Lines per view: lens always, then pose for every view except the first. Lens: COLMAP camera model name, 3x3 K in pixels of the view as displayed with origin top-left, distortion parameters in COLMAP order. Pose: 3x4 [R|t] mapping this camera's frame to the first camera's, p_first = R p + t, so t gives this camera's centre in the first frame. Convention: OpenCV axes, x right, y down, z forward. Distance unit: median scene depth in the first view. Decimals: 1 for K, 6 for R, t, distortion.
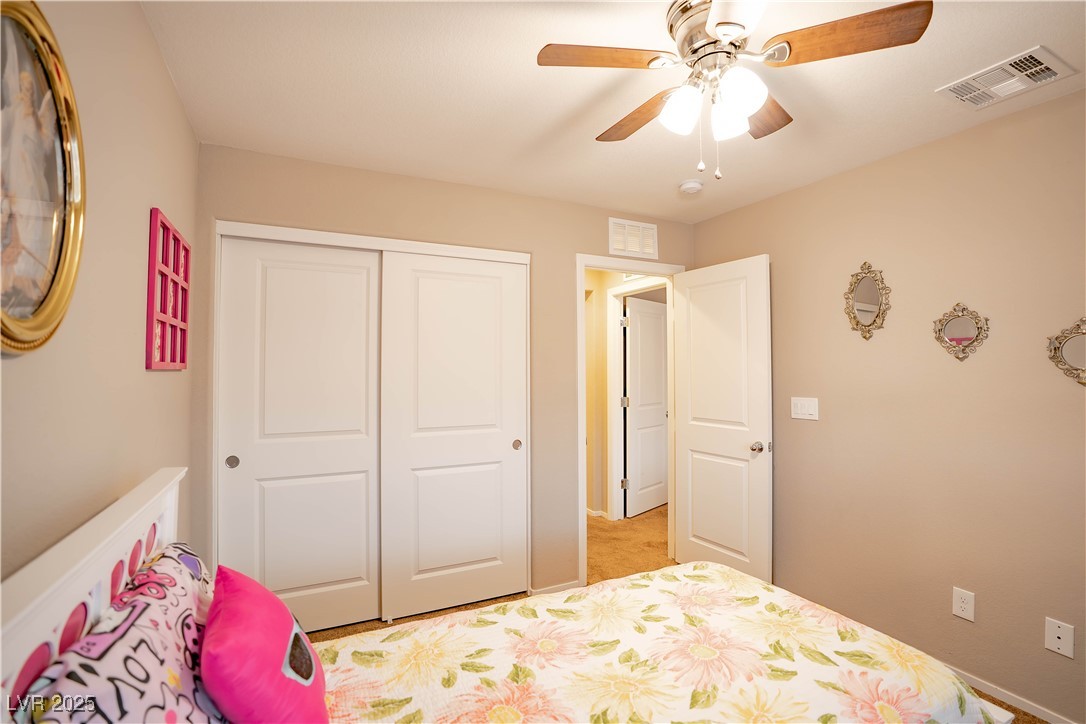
lens RADIAL K [[509.5, 0, 543.0], [0, 509.5, 362.0], [0, 0, 1]] dist [-0.001578, 0.000366]
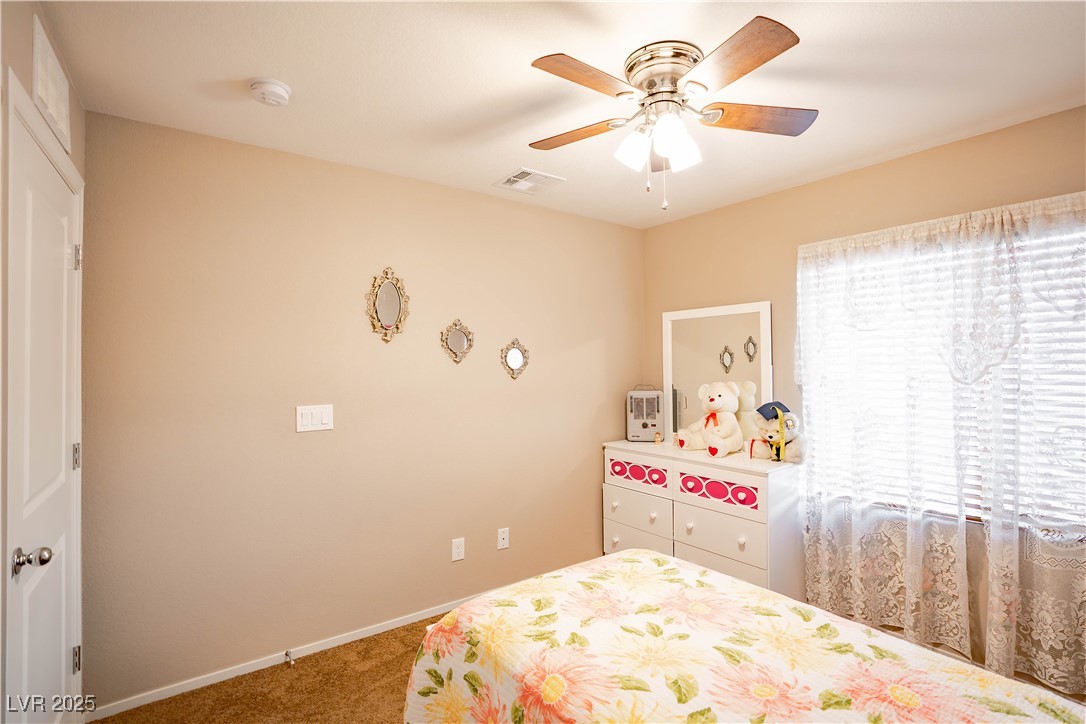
lens RADIAL K [[525.8, 0, 551.2], [0, 525.8, 342.1], [0, 0, 1]] dist [-0.003392, -0.000085]
pose [[-0.180847, 0.035807, 0.982859, -0.749271], [-0.006276, 0.999275, -0.037560, -0.008358], [-0.983491, -0.012961, -0.180491, 1.369390]]
